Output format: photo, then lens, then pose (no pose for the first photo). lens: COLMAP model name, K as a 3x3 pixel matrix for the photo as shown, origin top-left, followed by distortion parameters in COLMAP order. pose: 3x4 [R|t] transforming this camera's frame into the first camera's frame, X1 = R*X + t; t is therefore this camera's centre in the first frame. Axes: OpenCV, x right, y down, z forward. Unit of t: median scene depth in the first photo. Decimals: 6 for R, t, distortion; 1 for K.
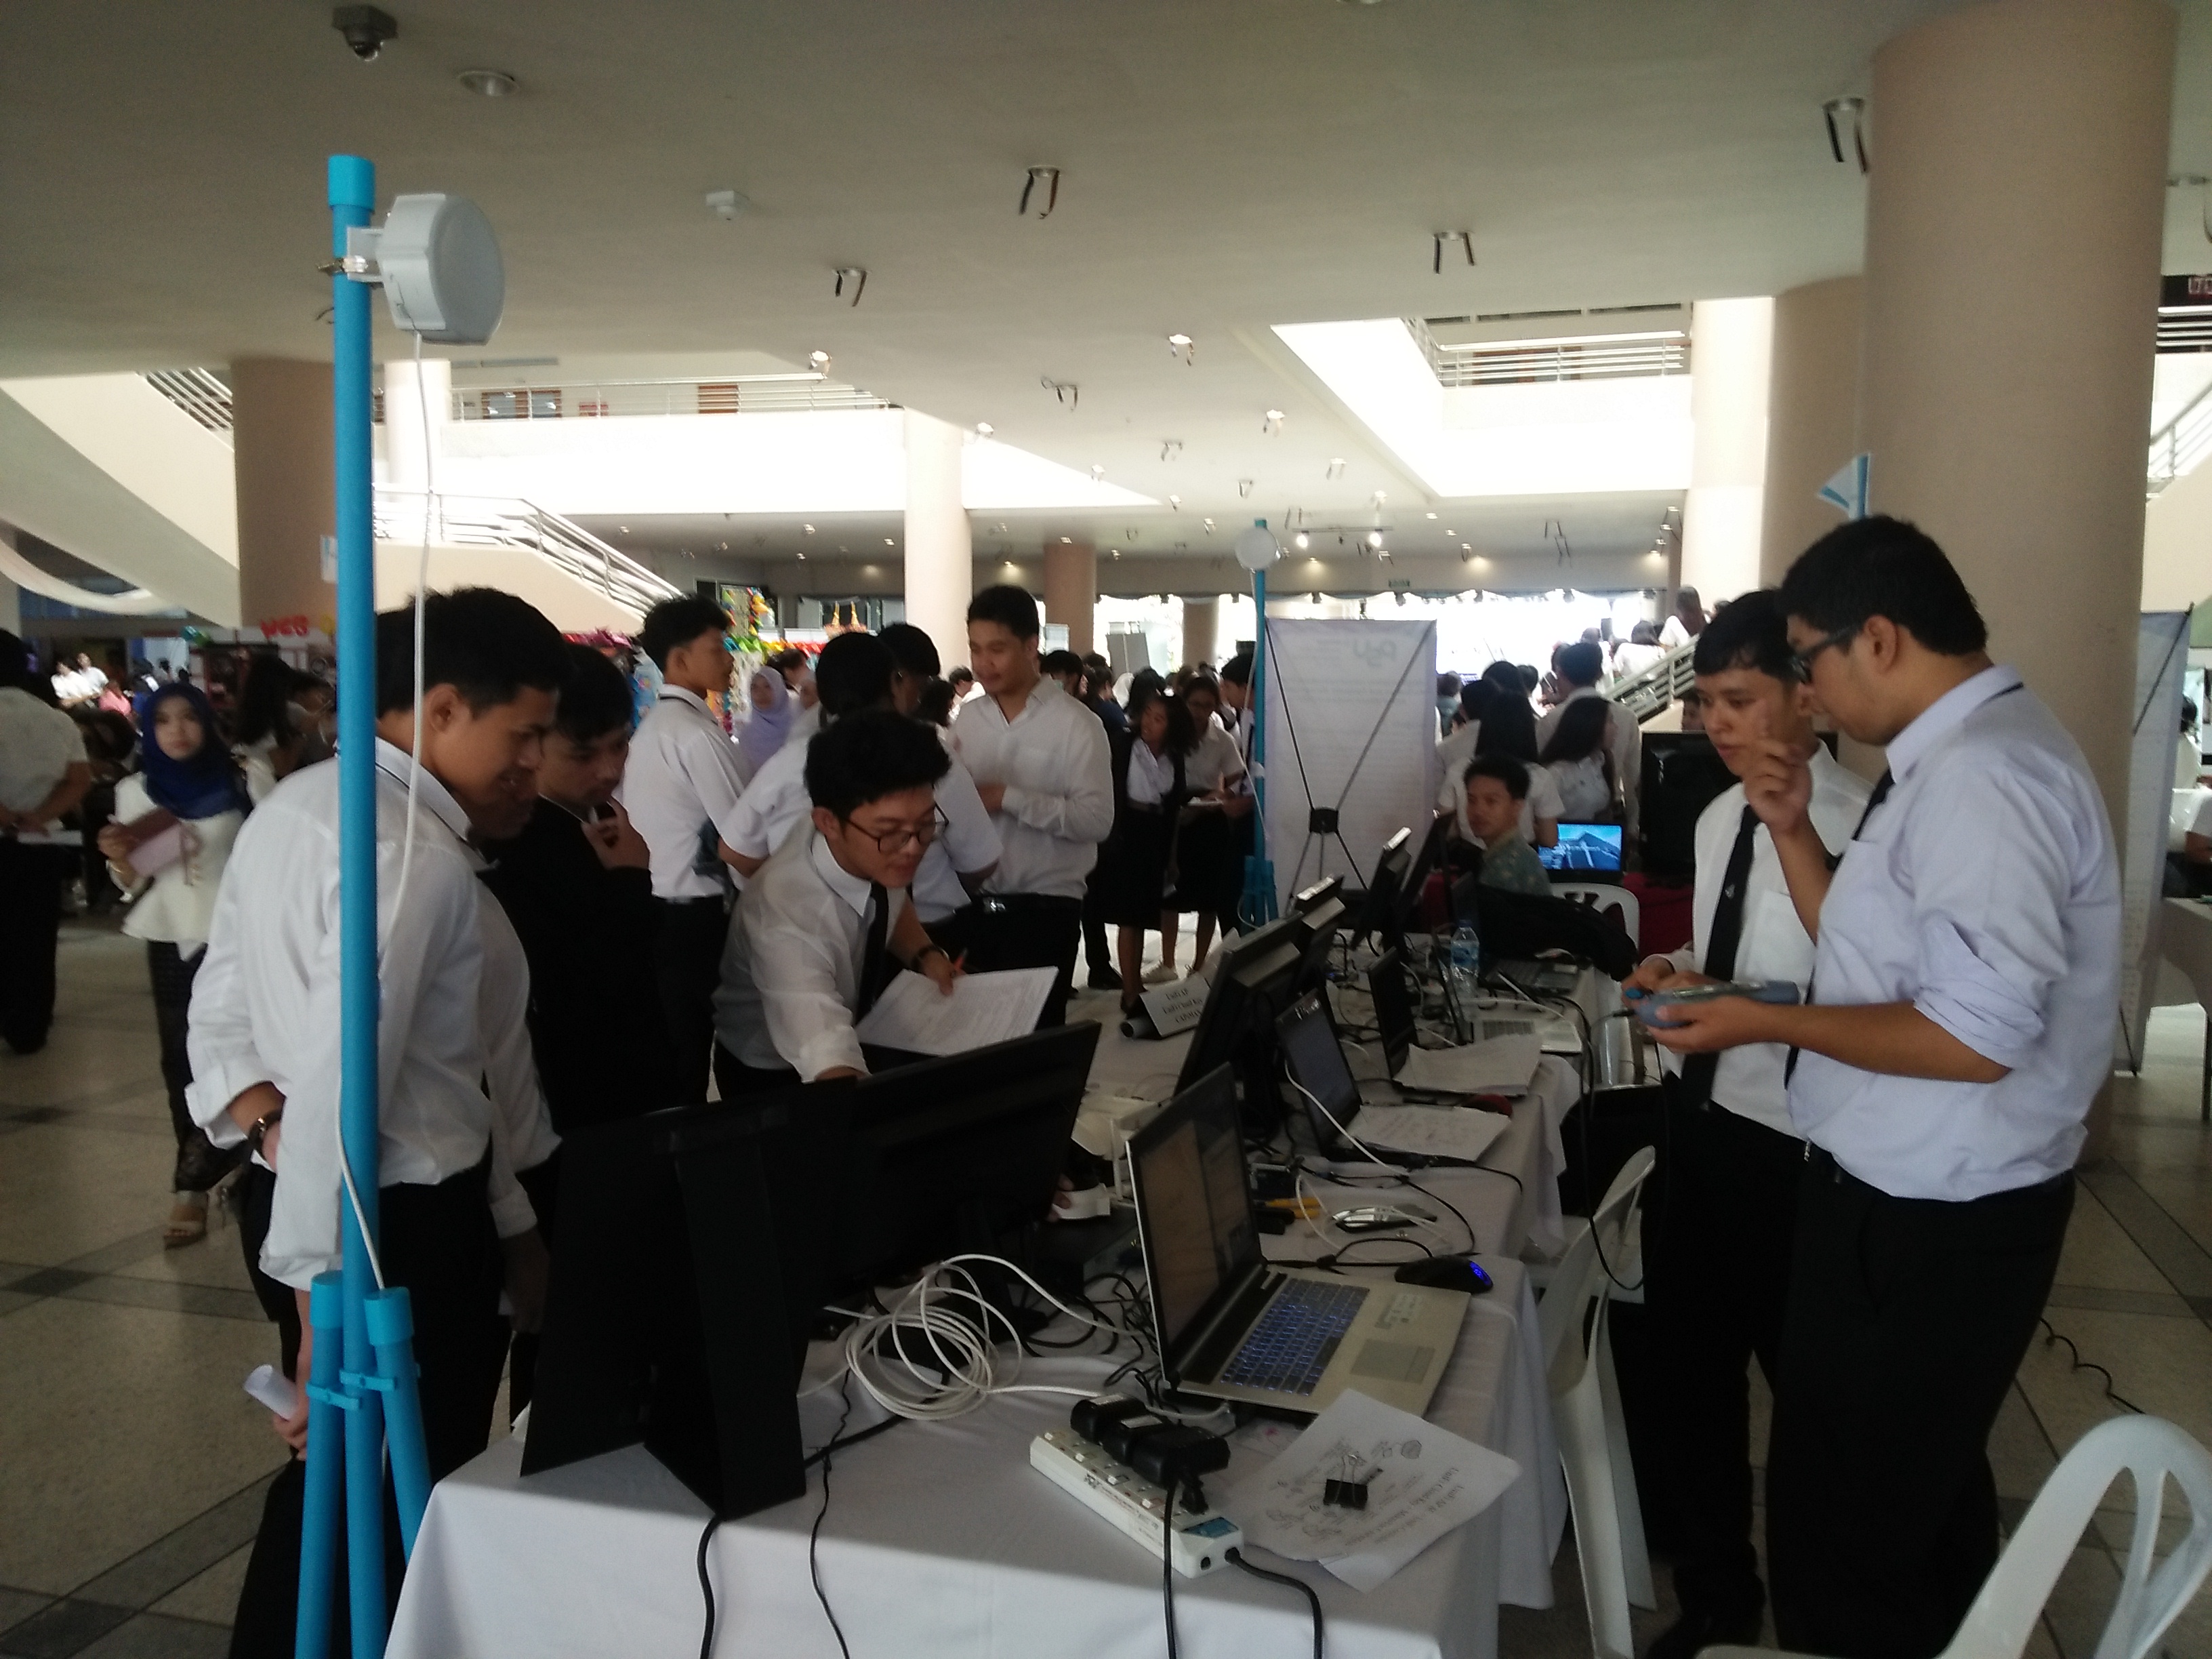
lens RADIAL K [[1759.1, 0, 1118.6], [0, 1759.1, 844.0], [0, 0, 1]] dist [0.107582, -0.135309]
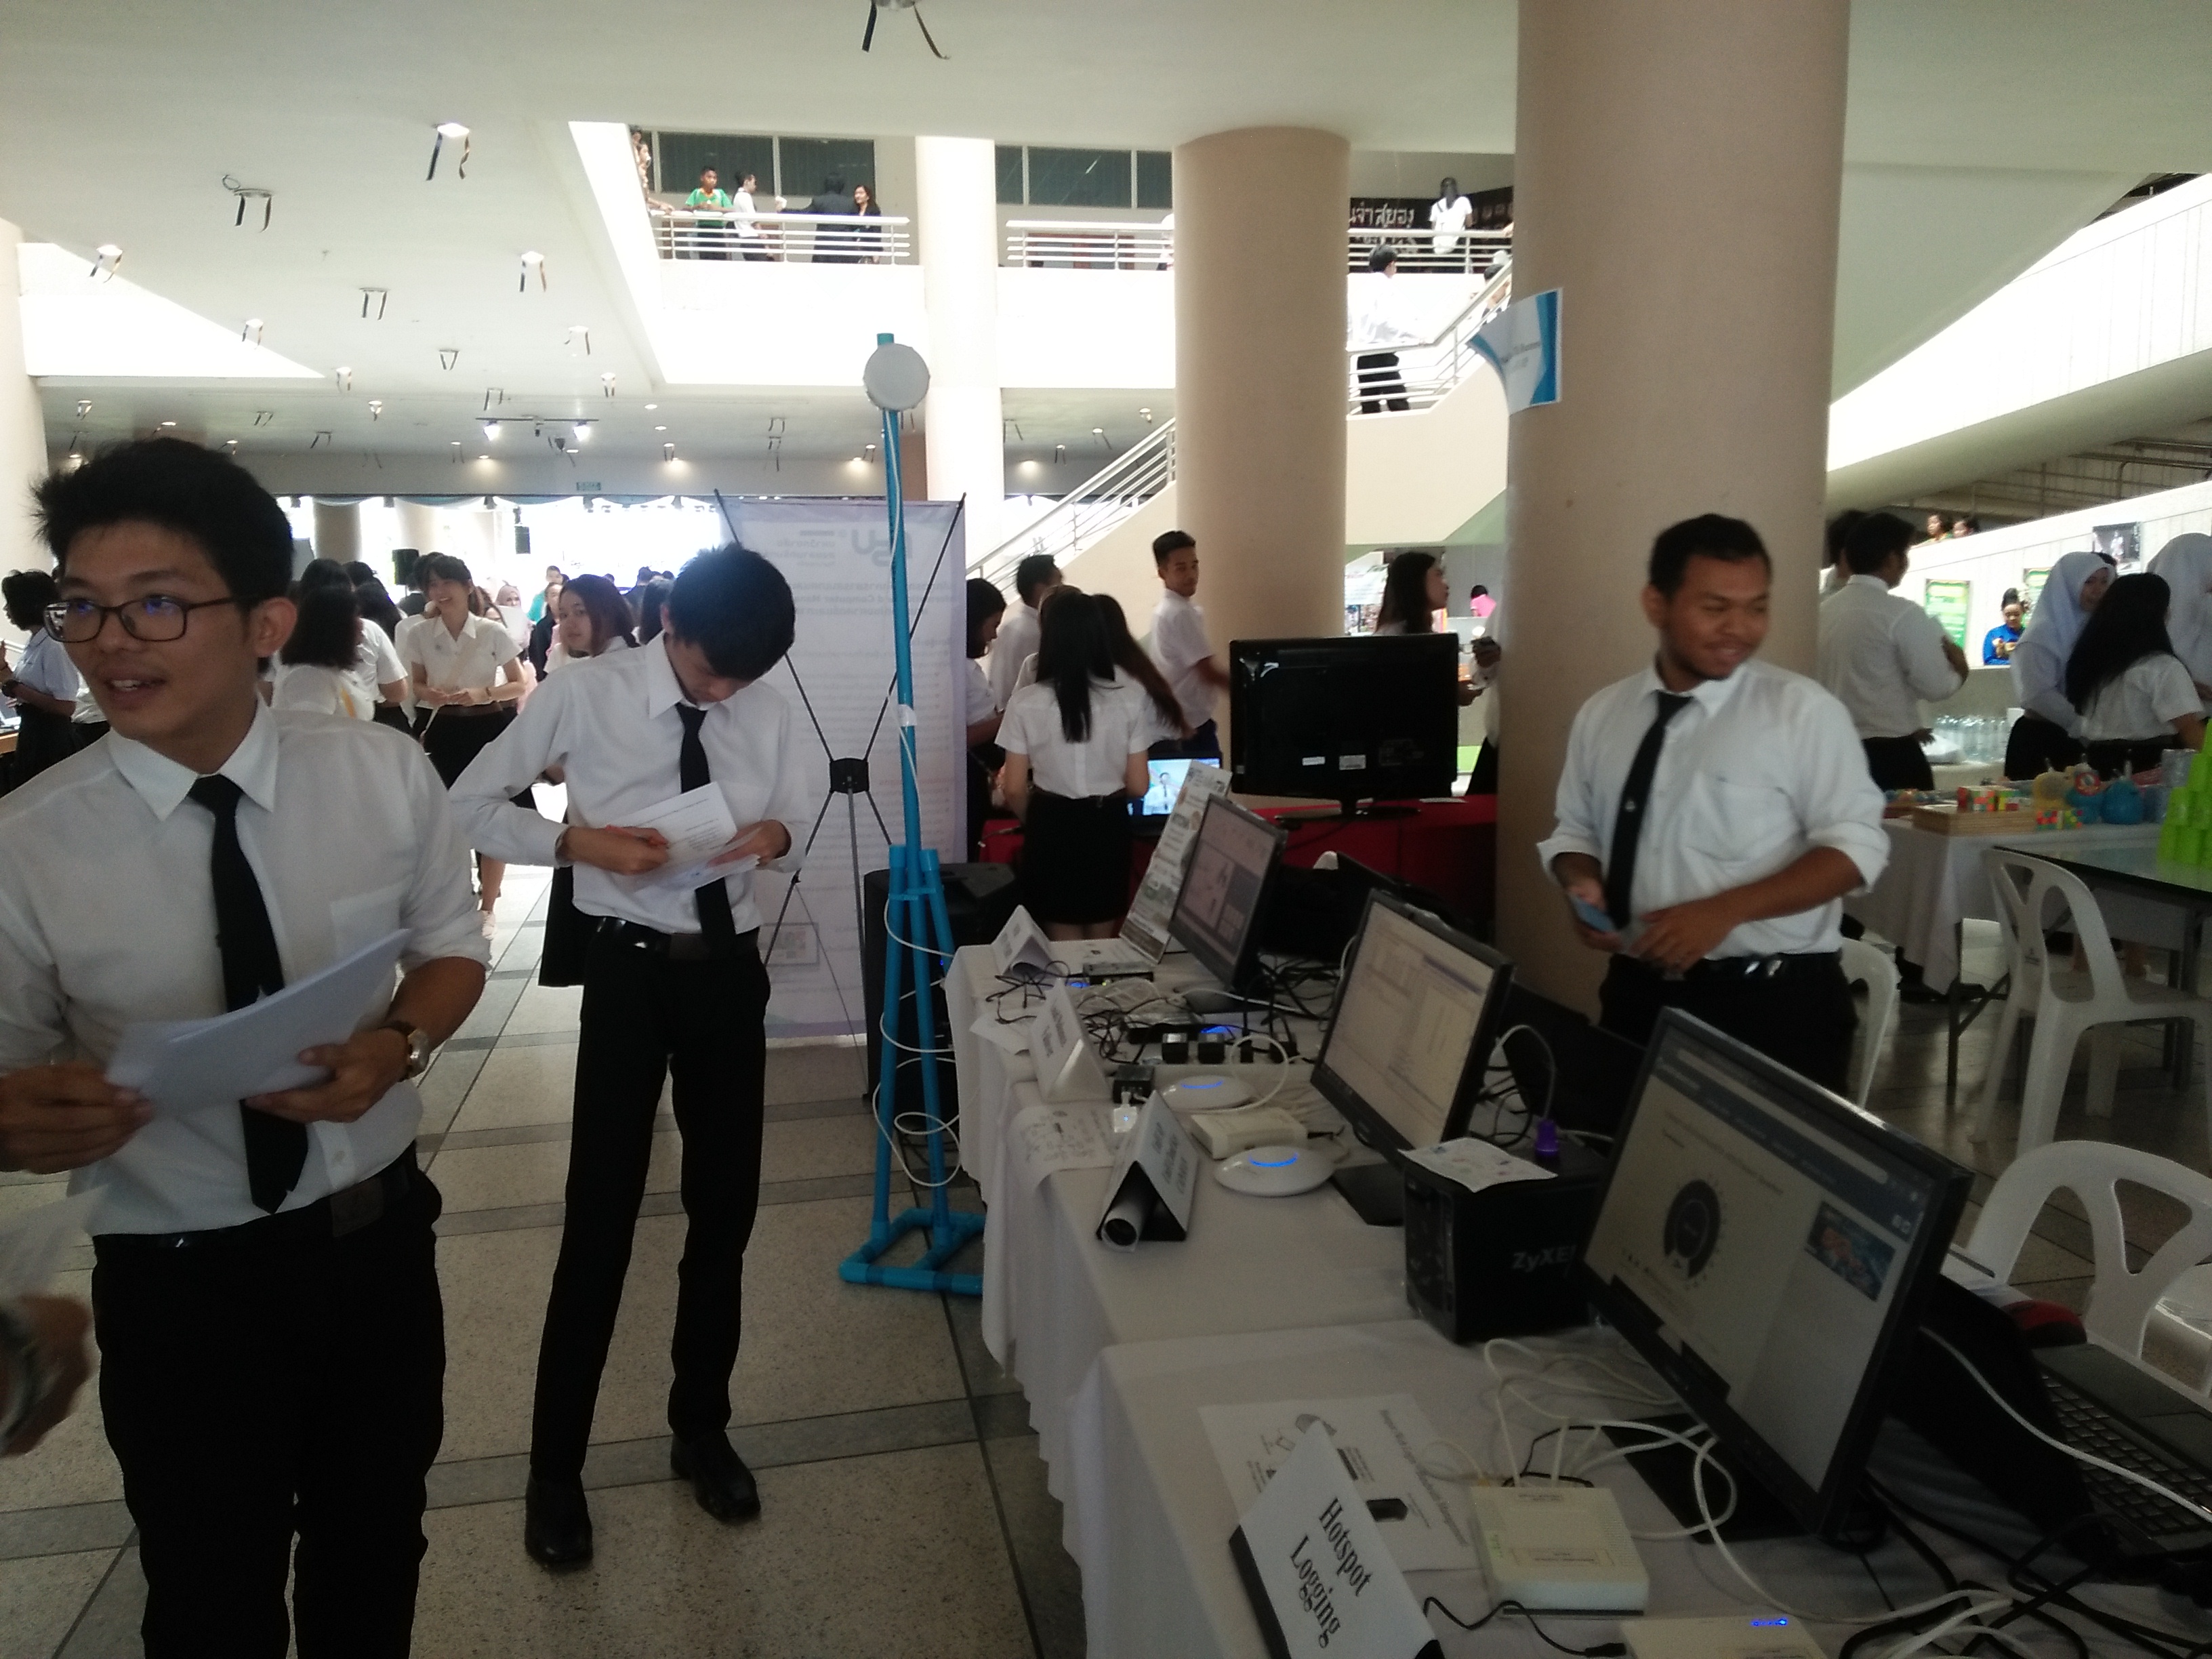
lens RADIAL K [[1759.1, 0, 1126.3], [0, 1759.1, 832.0], [0, 0, 1]] dist [0.107582, -0.135309]
pose [[0.884082, -0.084114, 0.459699, -0.303211], [0.065270, 0.996252, 0.056766, -0.057752], [-0.462751, -0.020181, 0.886258, 0.694417]]
